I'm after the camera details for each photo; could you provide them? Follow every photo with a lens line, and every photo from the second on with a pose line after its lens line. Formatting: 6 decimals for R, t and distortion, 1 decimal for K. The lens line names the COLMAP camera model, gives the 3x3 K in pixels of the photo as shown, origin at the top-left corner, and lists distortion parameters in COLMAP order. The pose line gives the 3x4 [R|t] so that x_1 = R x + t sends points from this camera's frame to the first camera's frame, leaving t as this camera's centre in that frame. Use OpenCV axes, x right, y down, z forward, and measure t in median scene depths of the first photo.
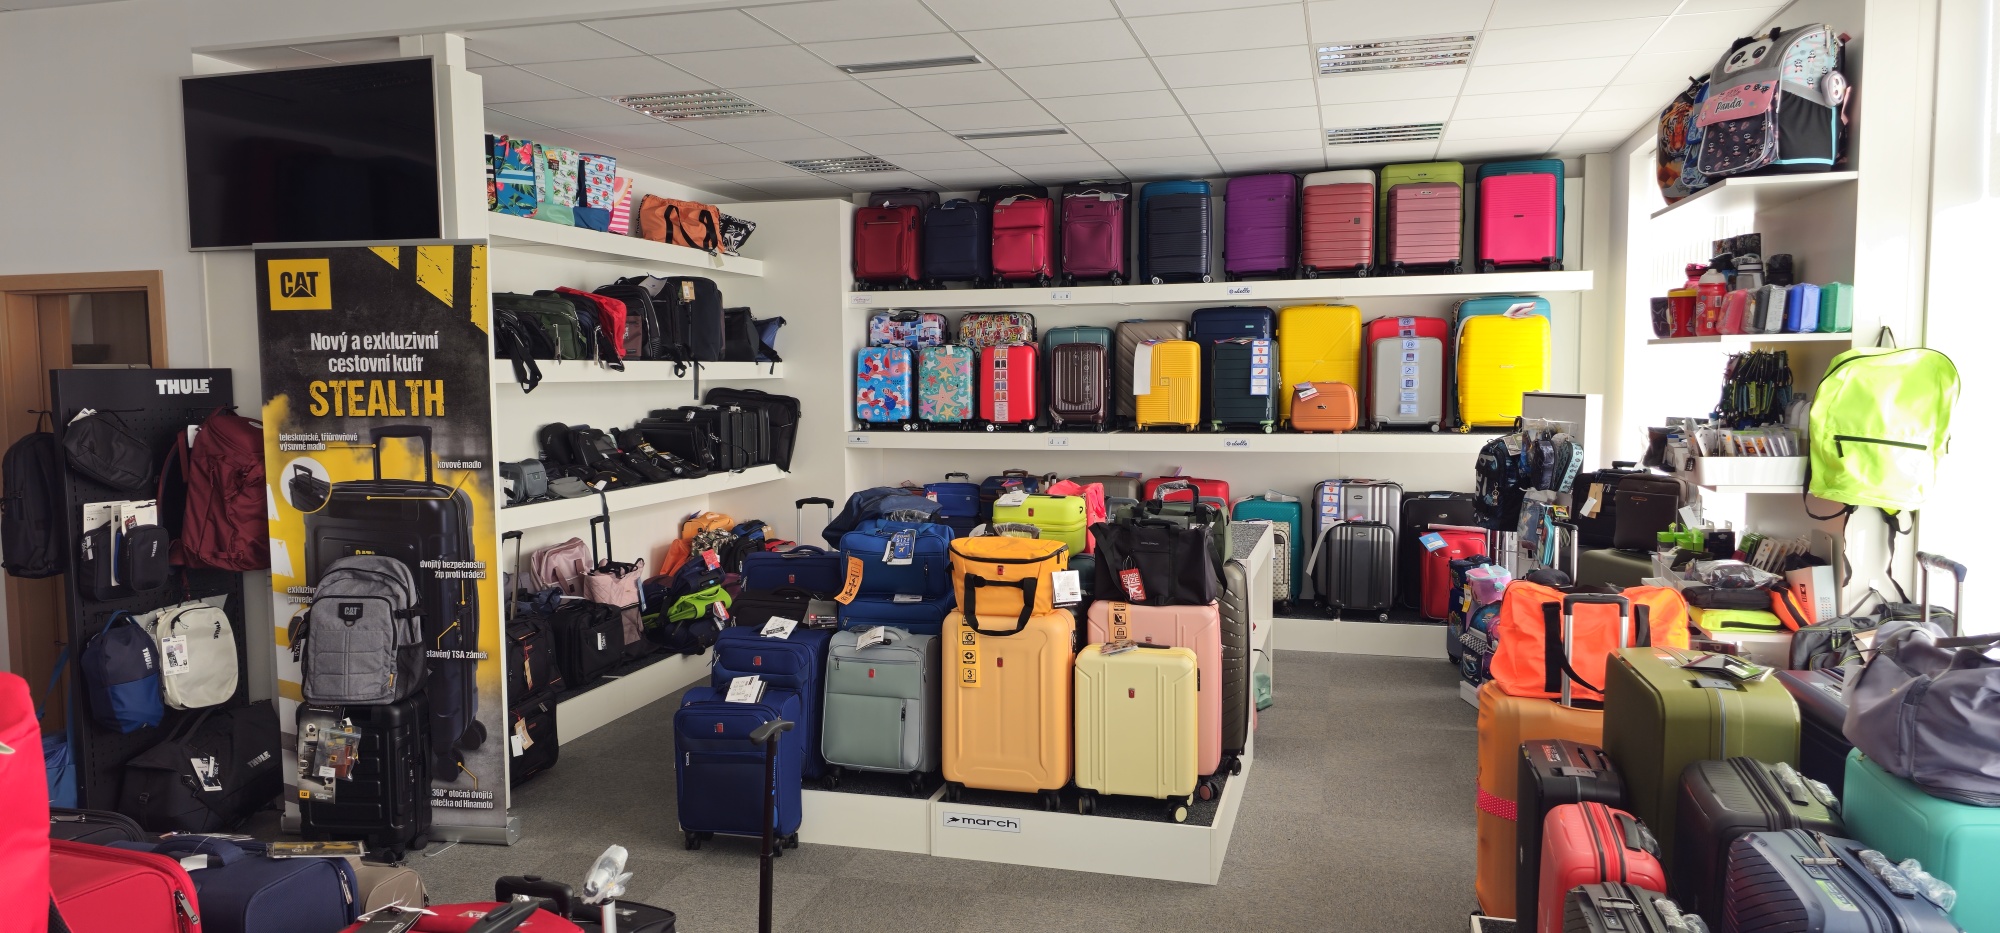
lens RADIAL K [[1309.0, 0, 973.0], [0, 1309.0, 463.3], [0, 0, 1]] dist [0.106543, -0.118962]
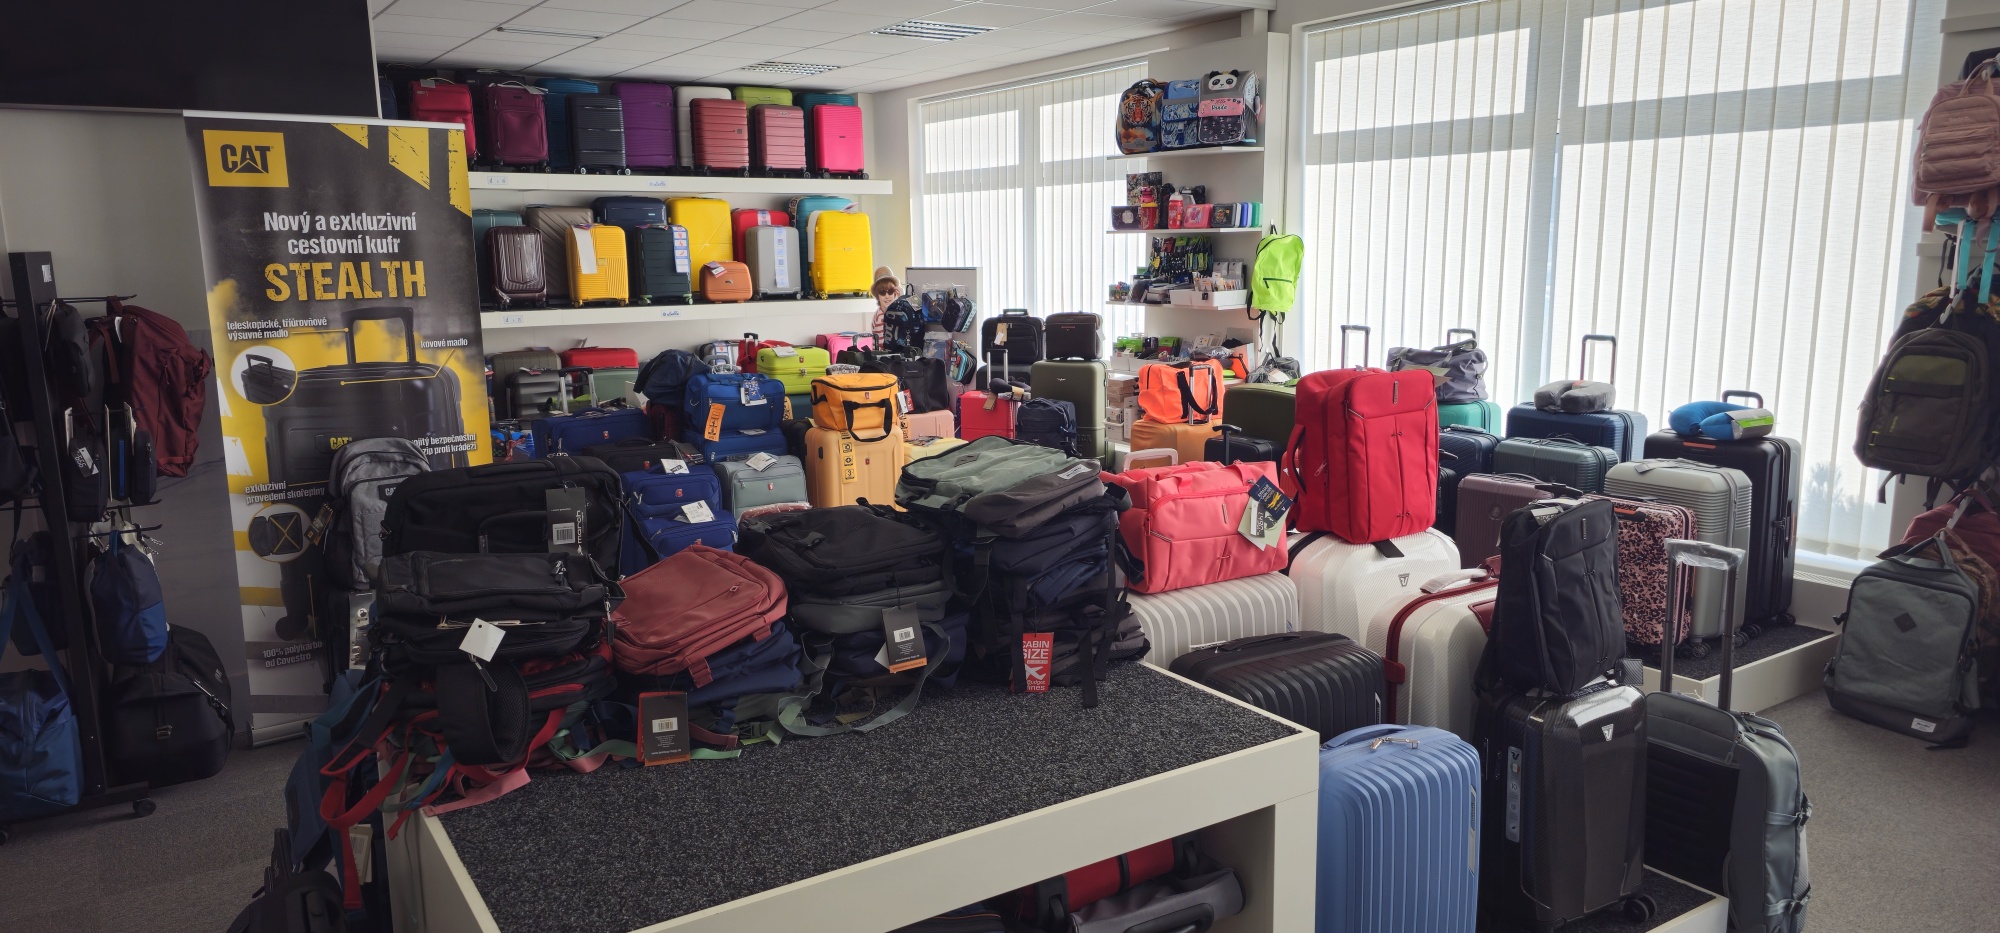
lens RADIAL K [[1309.0, 0, 973.0], [0, 1309.0, 463.3], [0, 0, 1]] dist [0.106543, -0.118962]
pose [[0.653406, -0.126849, 0.746304, -0.895664], [0.063468, 0.991569, 0.112969, 0.003003], [-0.754343, -0.026448, 0.655948, 0.001064]]
